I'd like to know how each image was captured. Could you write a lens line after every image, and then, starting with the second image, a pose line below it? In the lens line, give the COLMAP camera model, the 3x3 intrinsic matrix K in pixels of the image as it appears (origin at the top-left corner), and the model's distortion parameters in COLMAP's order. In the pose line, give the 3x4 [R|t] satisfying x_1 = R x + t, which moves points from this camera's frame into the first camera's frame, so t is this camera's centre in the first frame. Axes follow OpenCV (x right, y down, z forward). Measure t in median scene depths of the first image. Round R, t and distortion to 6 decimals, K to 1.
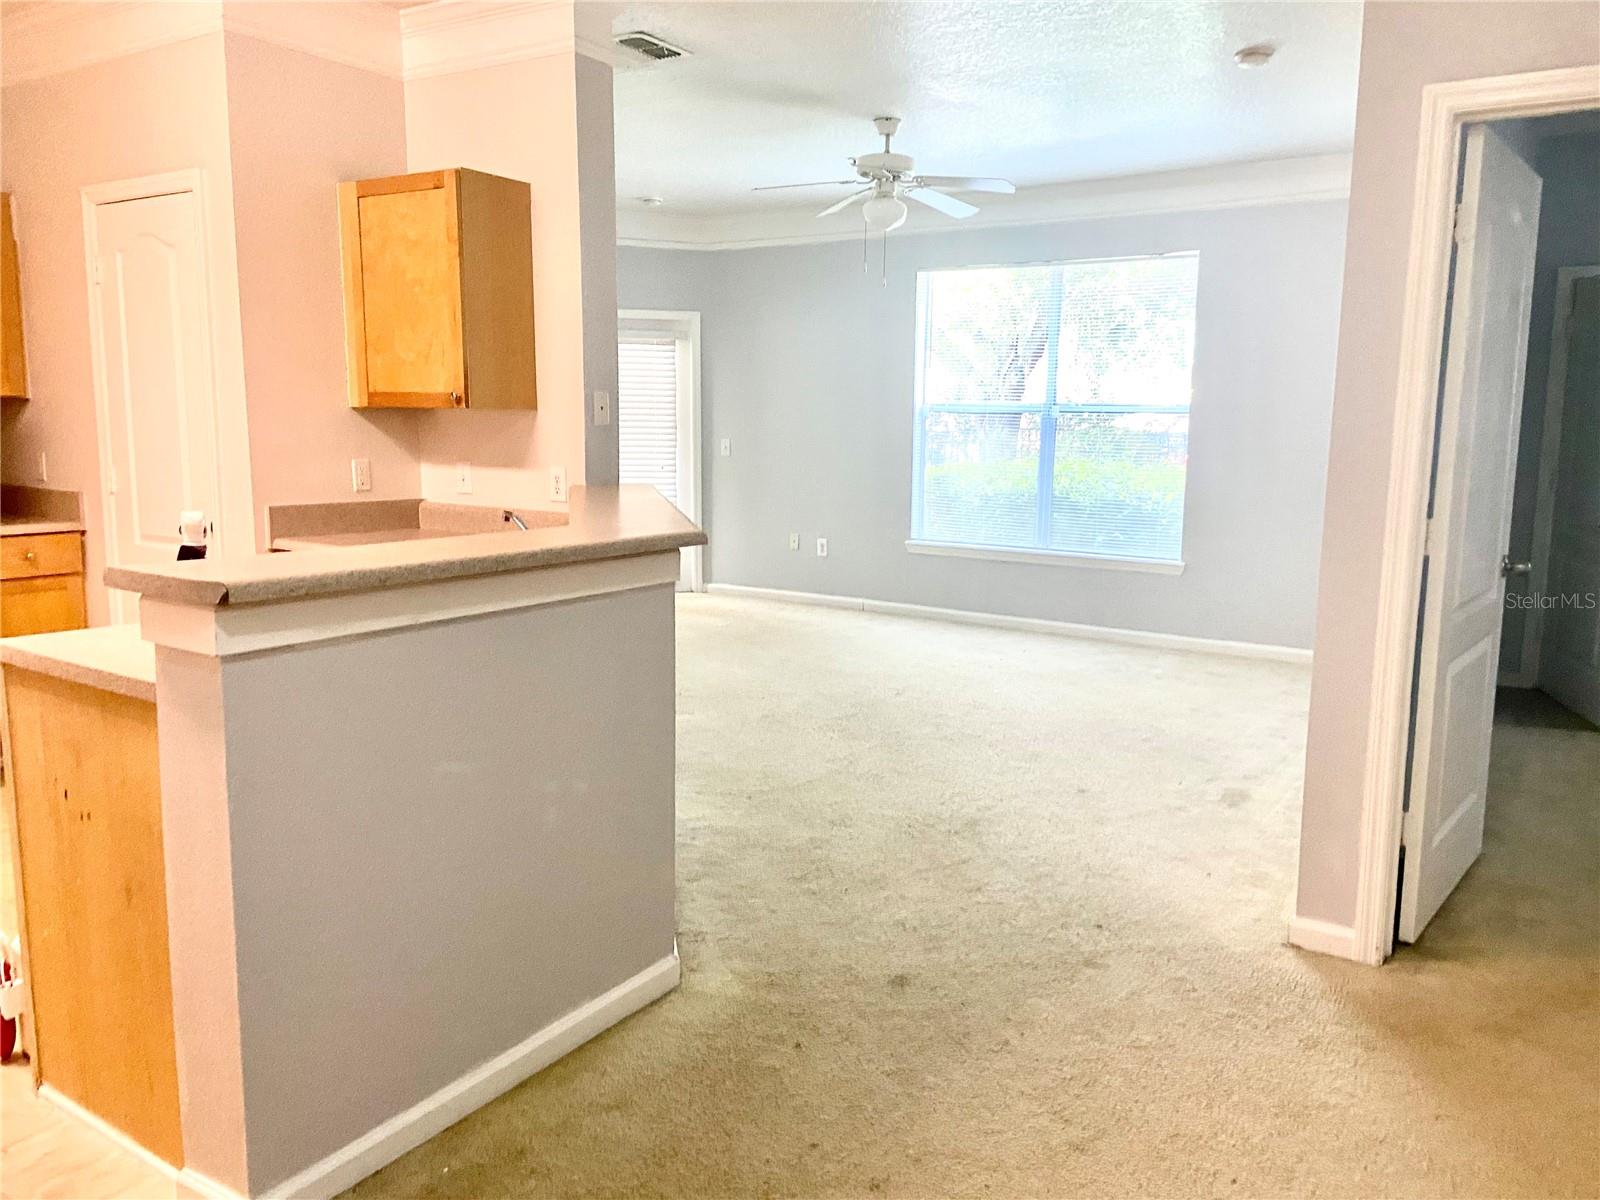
lens RADIAL K [[1211.8, 0, 833.0], [0, 1211.8, 593.1], [0, 0, 1]] dist [0.127097, -0.148146]
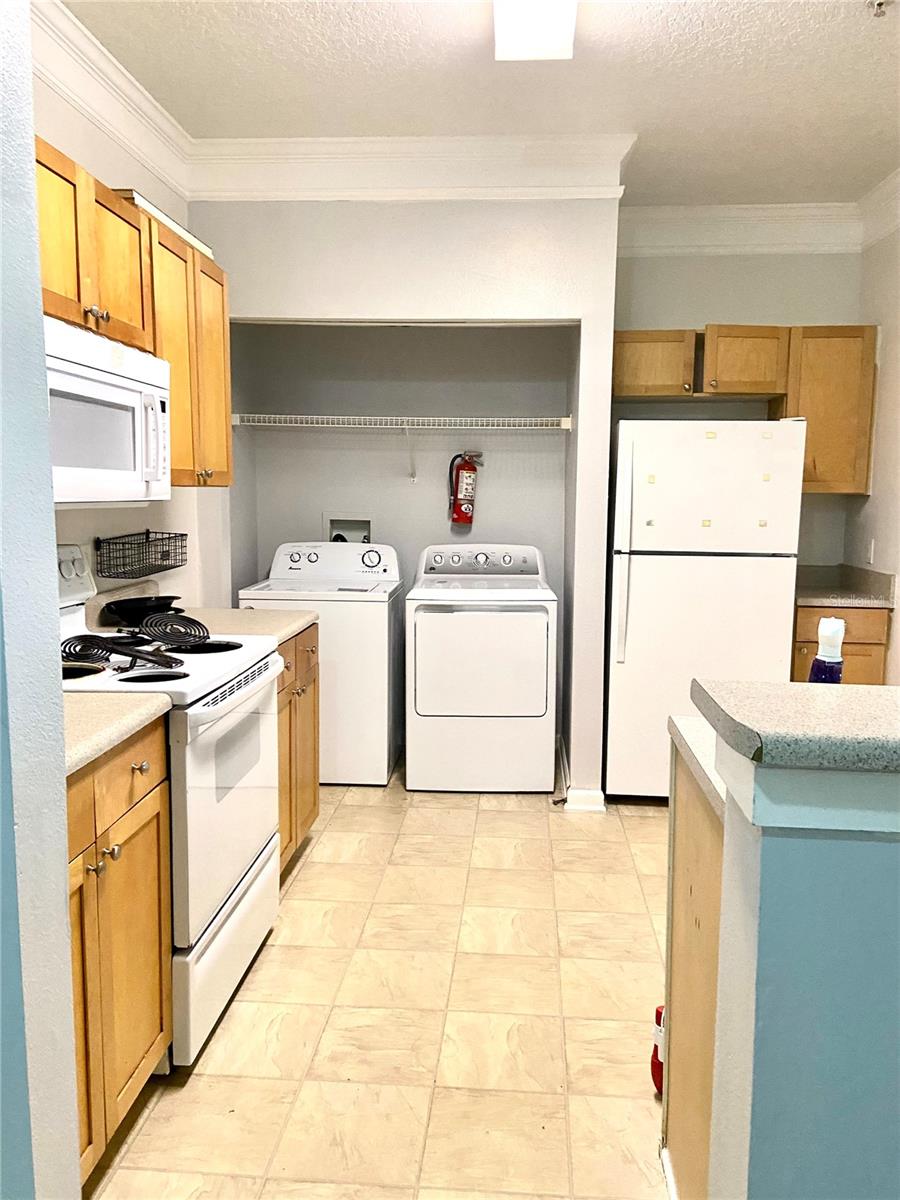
lens RADIAL K [[908.9, 0, 450.0], [0, 908.9, 600.0], [0, 0, 1]] dist [0.127097, -0.148146]
pose [[0.474944, 0.091681, -0.875227, -0.048290], [-0.133035, 0.990608, 0.031576, -0.032797], [0.869902, 0.101439, 0.482681, 0.244939]]
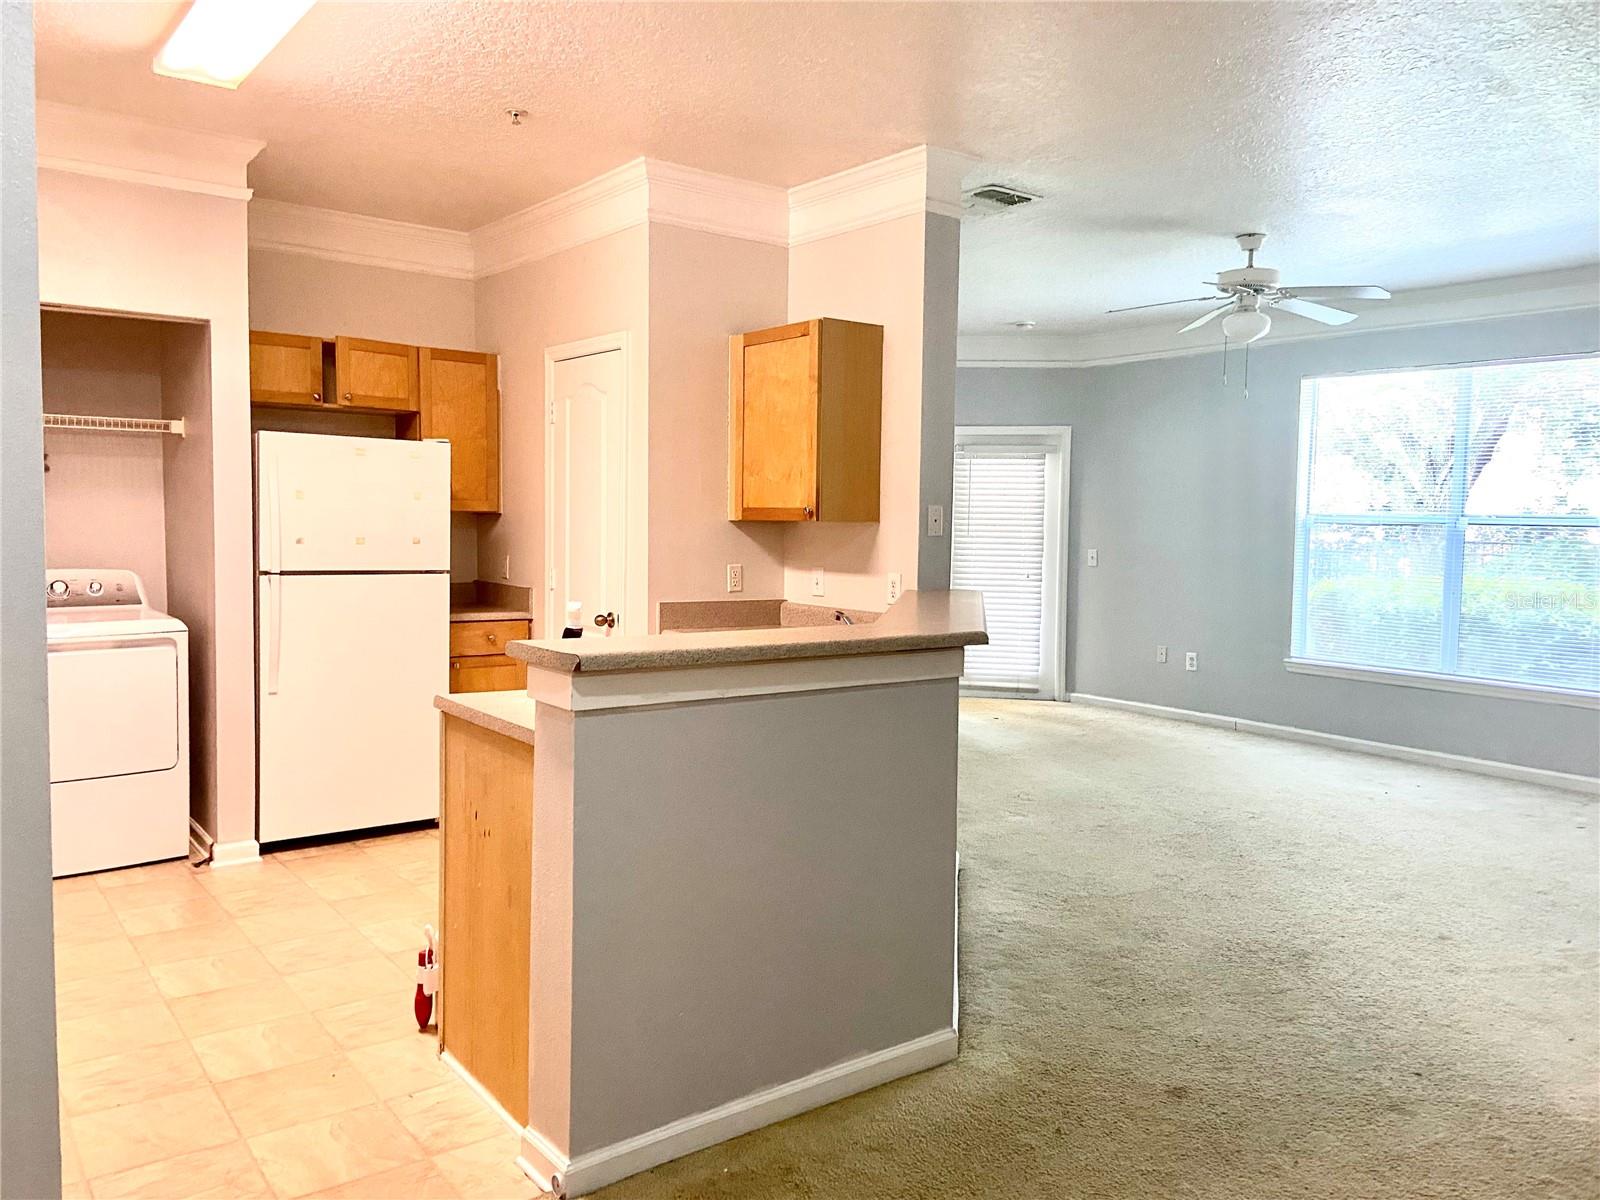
lens RADIAL K [[1219.4, 0, 800.0], [0, 1219.4, 600.0], [0, 0, 1]] dist [0.121831, -0.161853]
pose [[0.939309, 0.026132, -0.342075, 0.074059], [-0.054678, 0.995753, -0.074073, 0.007439], [0.338687, 0.088281, 0.936748, -0.062138]]
